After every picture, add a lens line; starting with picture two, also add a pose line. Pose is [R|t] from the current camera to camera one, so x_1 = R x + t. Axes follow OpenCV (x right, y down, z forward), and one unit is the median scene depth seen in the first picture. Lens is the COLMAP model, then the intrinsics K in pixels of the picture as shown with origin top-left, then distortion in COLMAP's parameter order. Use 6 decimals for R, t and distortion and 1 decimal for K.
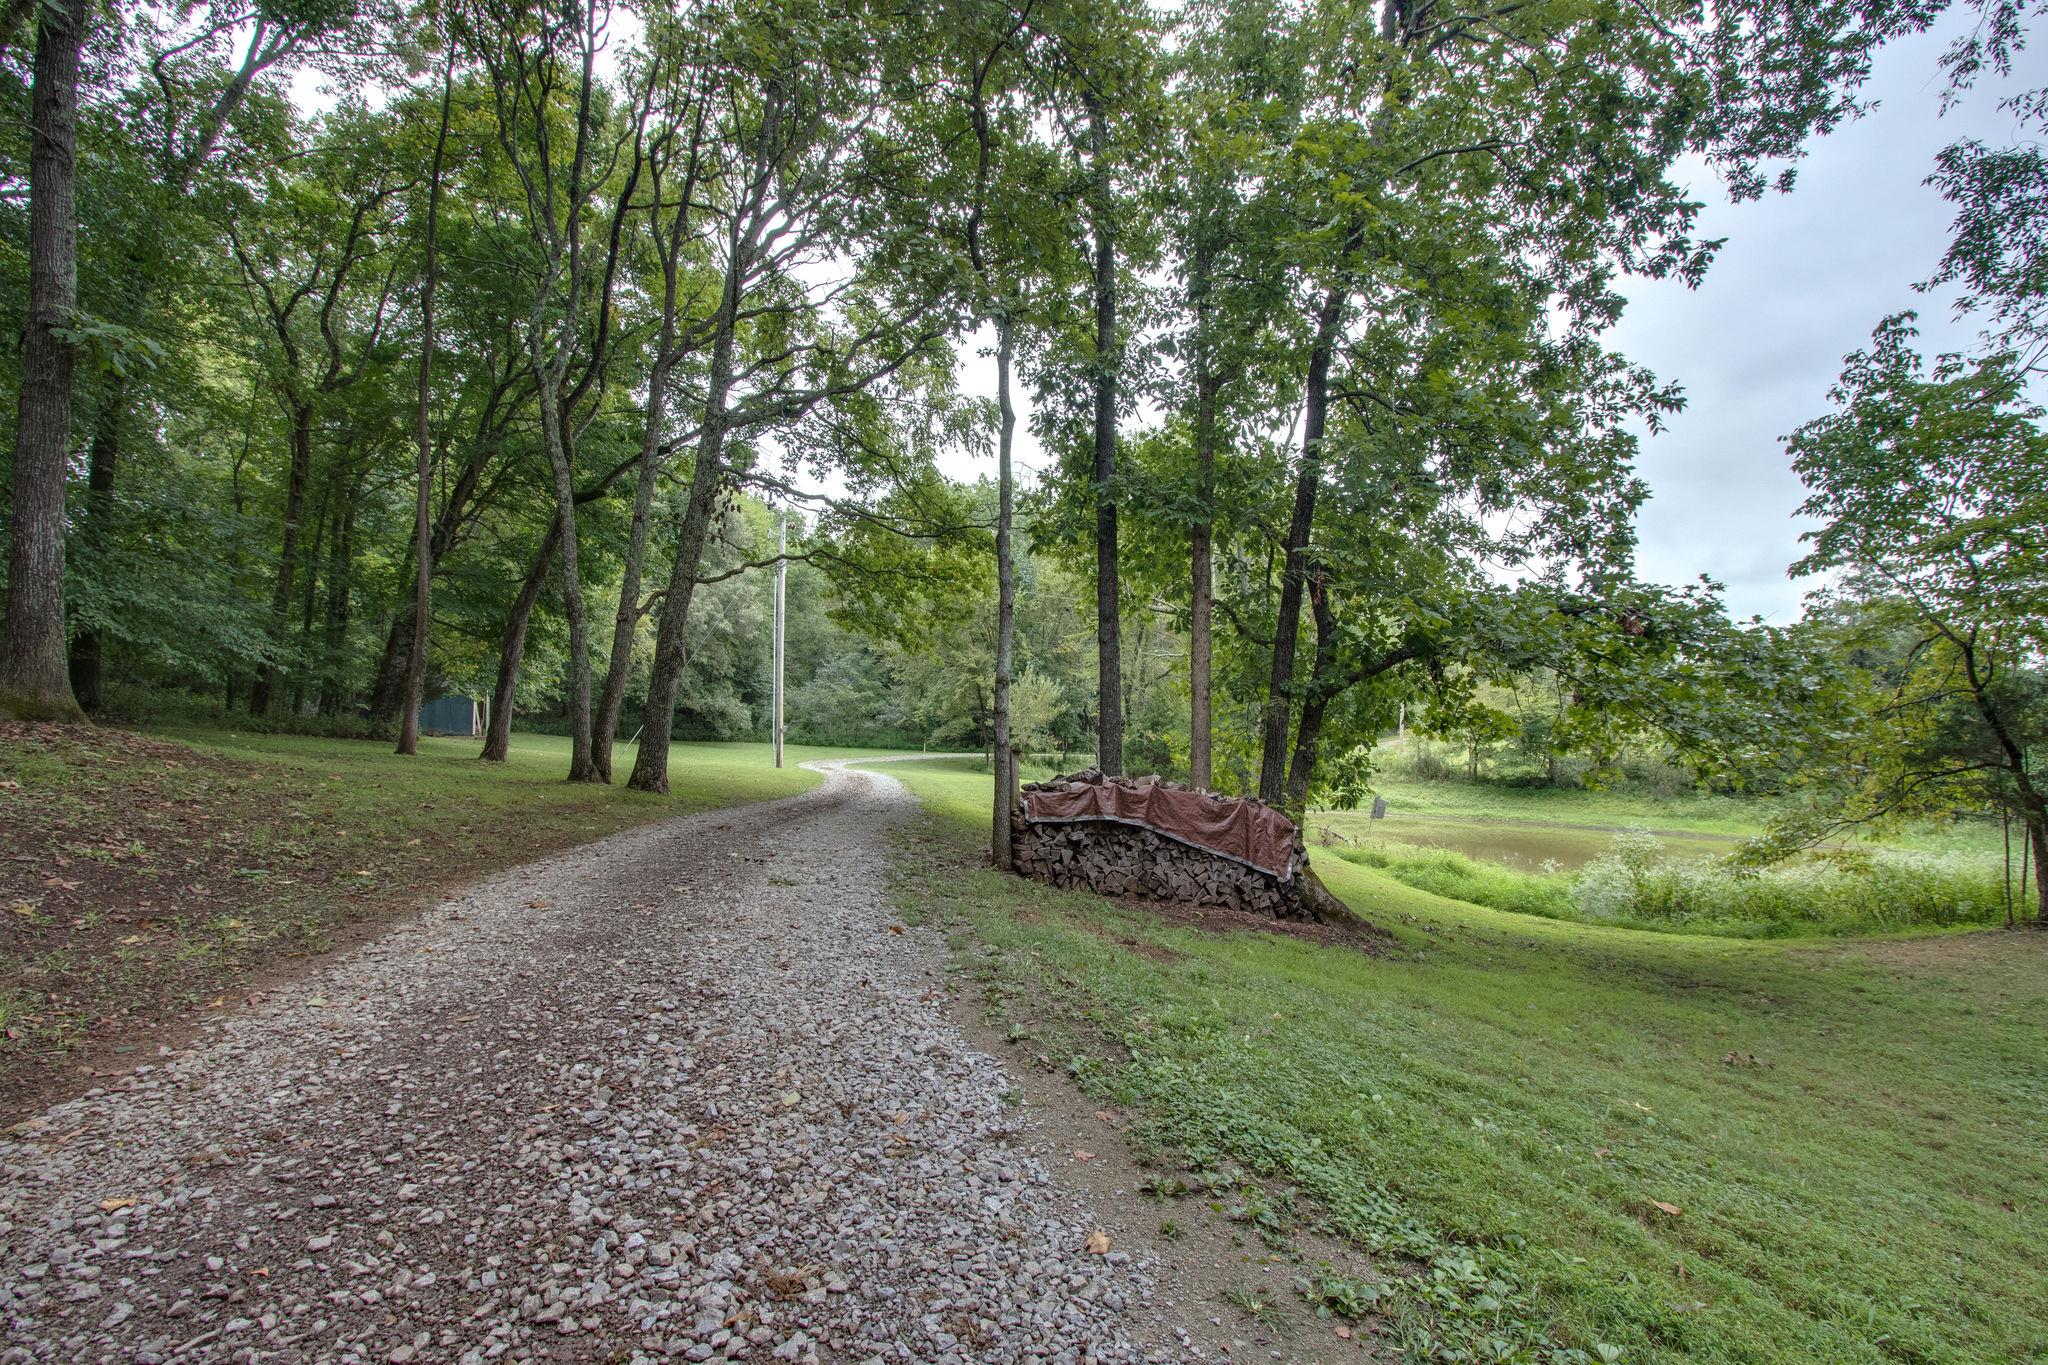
lens RADIAL K [[985.7, 0, 1017.8], [0, 985.7, 676.1], [0, 0, 1]] dist [-0.017144, 0.002009]
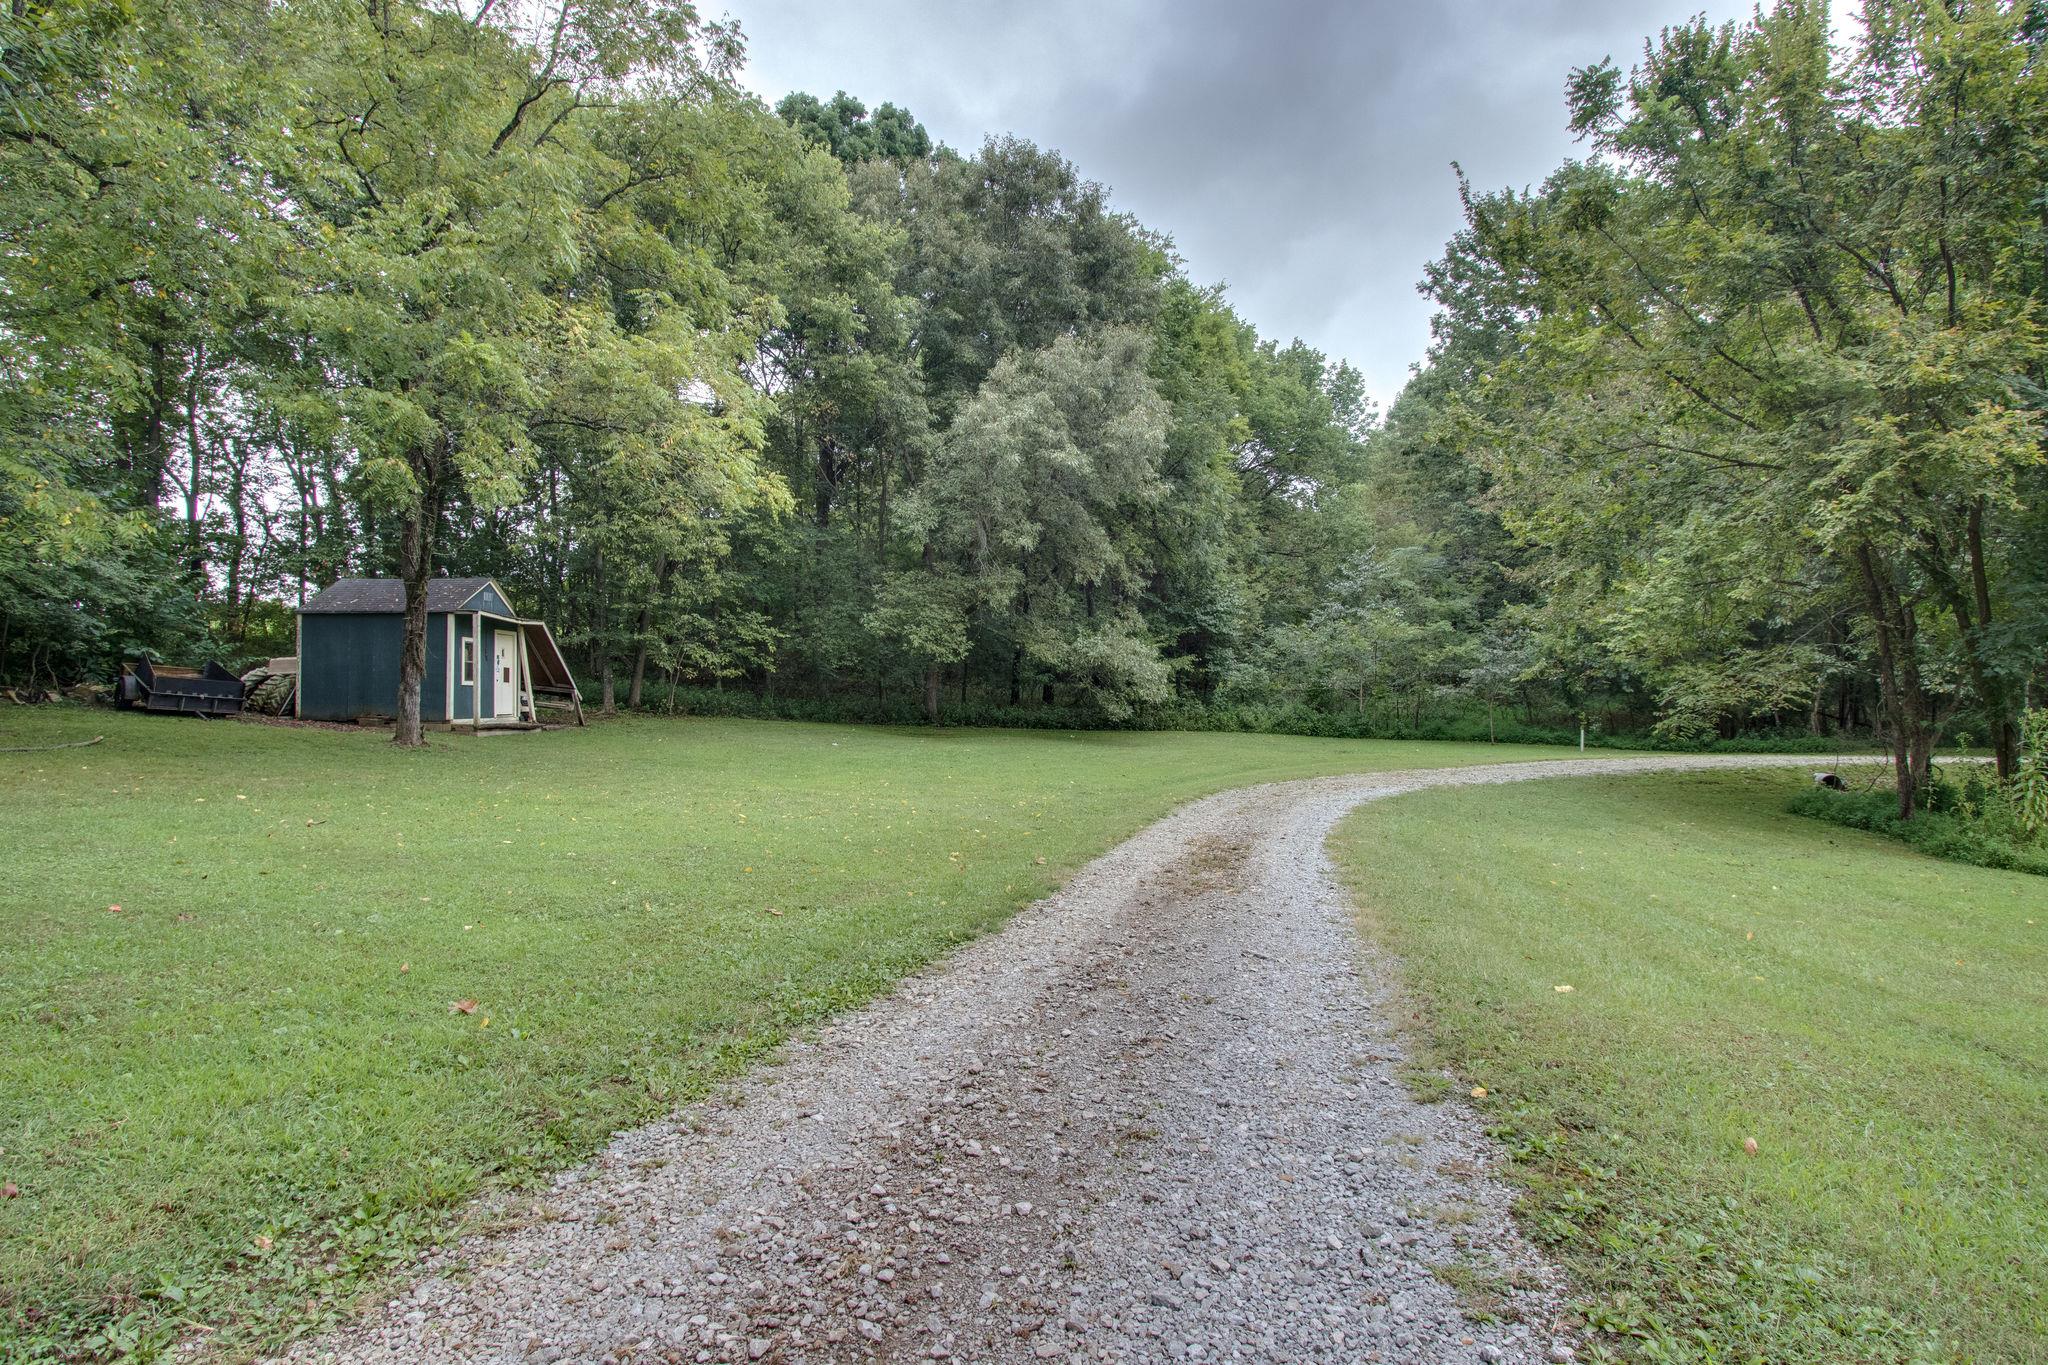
lens RADIAL K [[985.7, 0, 1017.8], [0, 985.7, 676.1], [0, 0, 1]] dist [-0.017144, 0.002009]
pose [[0.845828, -0.017109, -0.533181, -0.074574], [0.030165, 0.999420, 0.015783, 0.027961], [0.532601, -0.029433, 0.845854, 0.506863]]
